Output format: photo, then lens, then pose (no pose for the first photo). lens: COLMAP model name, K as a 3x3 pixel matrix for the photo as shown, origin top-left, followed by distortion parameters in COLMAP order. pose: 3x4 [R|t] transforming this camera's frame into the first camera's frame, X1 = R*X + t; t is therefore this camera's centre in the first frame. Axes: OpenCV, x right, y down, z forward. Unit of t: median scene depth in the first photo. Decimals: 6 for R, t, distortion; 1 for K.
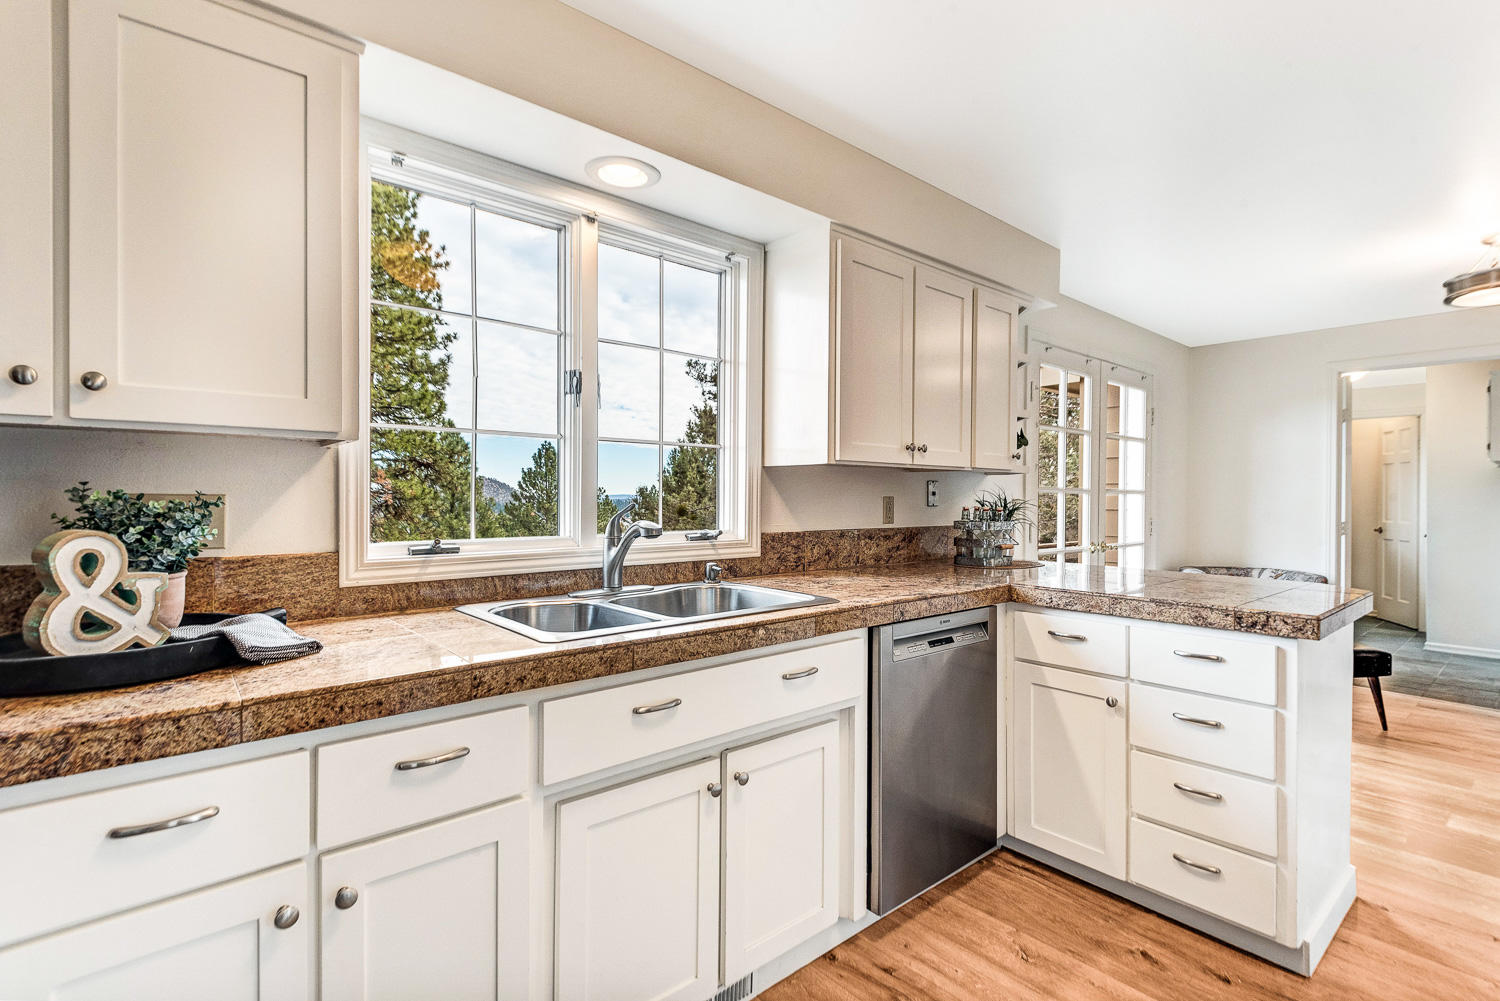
lens RADIAL K [[693.4, 0, 725.7], [0, 693.4, 496.0], [0, 0, 1]] dist [0.001568, -0.000044]
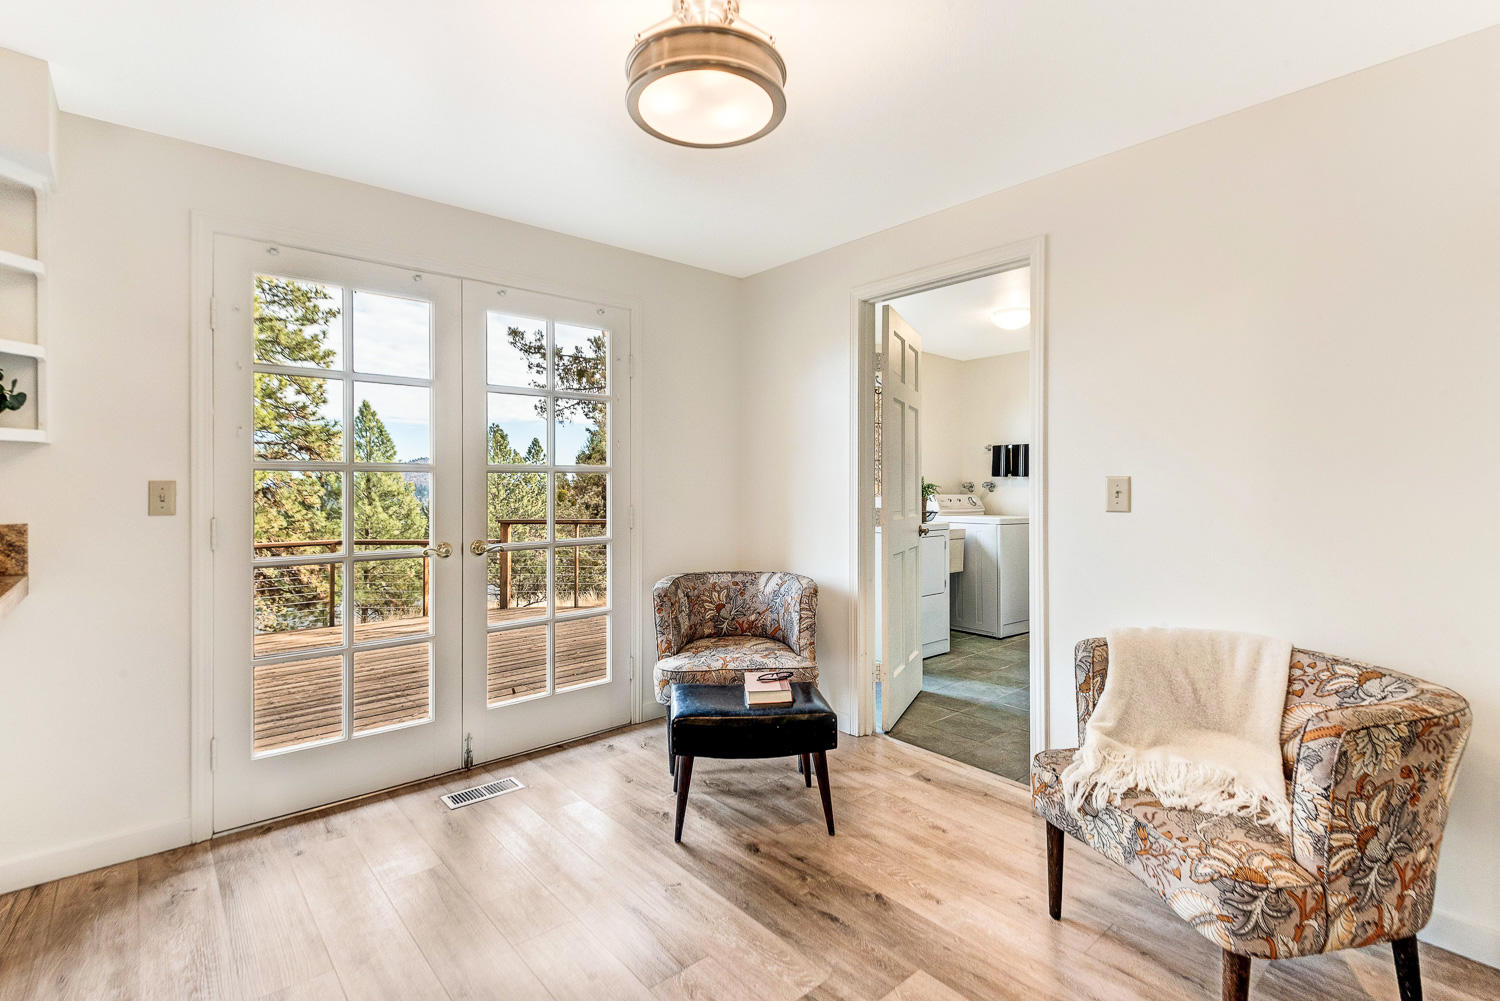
lens RADIAL K [[706.5, 0, 750.2], [0, 706.5, 480.1], [0, 0, 1]] dist [0.001930, -0.000140]
pose [[0.999706, -0.007807, 0.022943, 1.381158], [0.007844, 0.999968, -0.001527, 0.011370], [-0.022930, 0.001707, 0.999736, 0.502445]]
